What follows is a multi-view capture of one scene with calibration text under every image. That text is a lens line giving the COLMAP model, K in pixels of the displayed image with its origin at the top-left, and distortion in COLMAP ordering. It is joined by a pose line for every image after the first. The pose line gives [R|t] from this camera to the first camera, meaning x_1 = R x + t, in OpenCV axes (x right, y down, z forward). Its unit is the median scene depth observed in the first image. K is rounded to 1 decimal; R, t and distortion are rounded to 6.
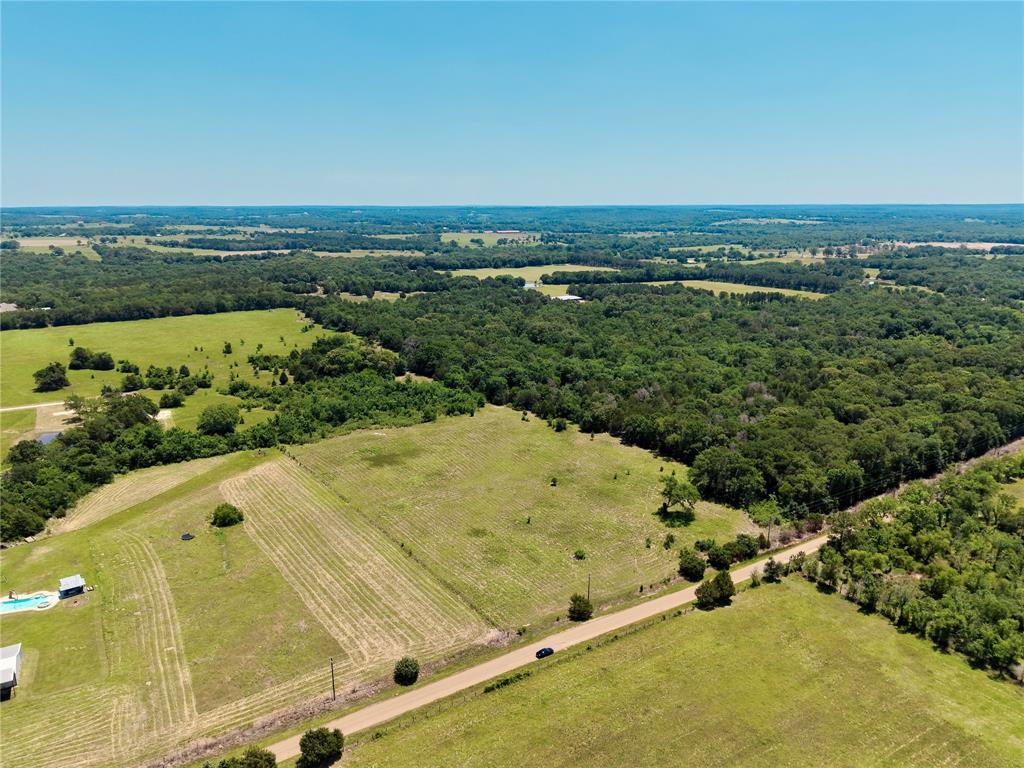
lens RADIAL K [[711.2, 0, 512.0], [0, 711.2, 384.0], [0, 0, 1]] dist [0.083877, -0.123543]
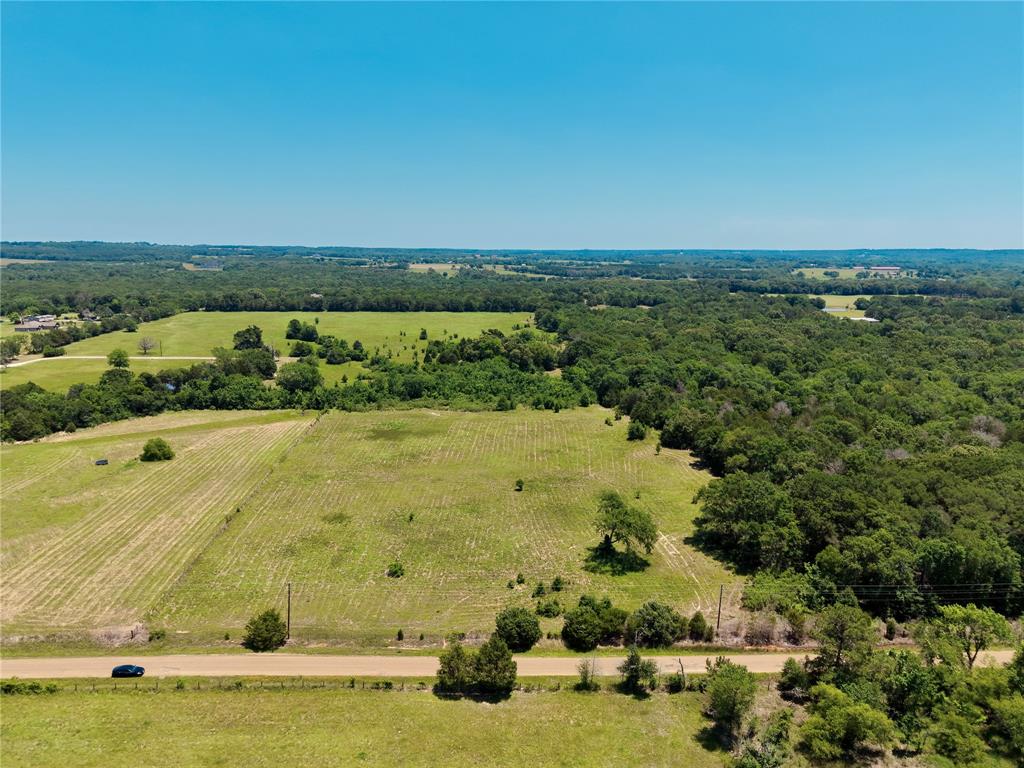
lens RADIAL K [[711.2, 0, 512.0], [0, 711.2, 384.0], [0, 0, 1]] dist [0.083877, -0.123543]
pose [[0.867495, 0.100678, -0.487151, 0.435165], [-0.129369, 0.991268, -0.025513, 0.059868], [0.480329, 0.085155, 0.872945, 0.392081]]
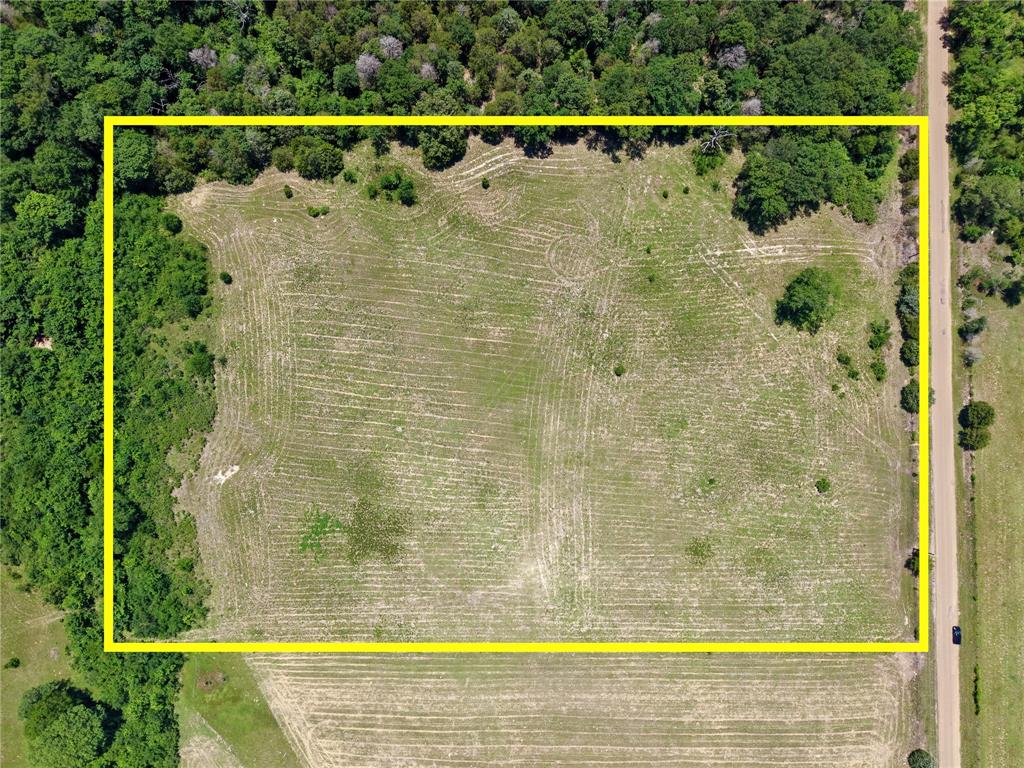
lens RADIAL K [[711.2, 0, 512.0], [0, 711.2, 384.0], [0, 0, 1]] dist [0.083877, -0.123543]
pose [[0.558886, -0.829146, 0.012755, -0.019459], [0.206728, 0.154208, 0.966170, -0.587470], [-0.803063, -0.537342, 0.257592, 0.994609]]
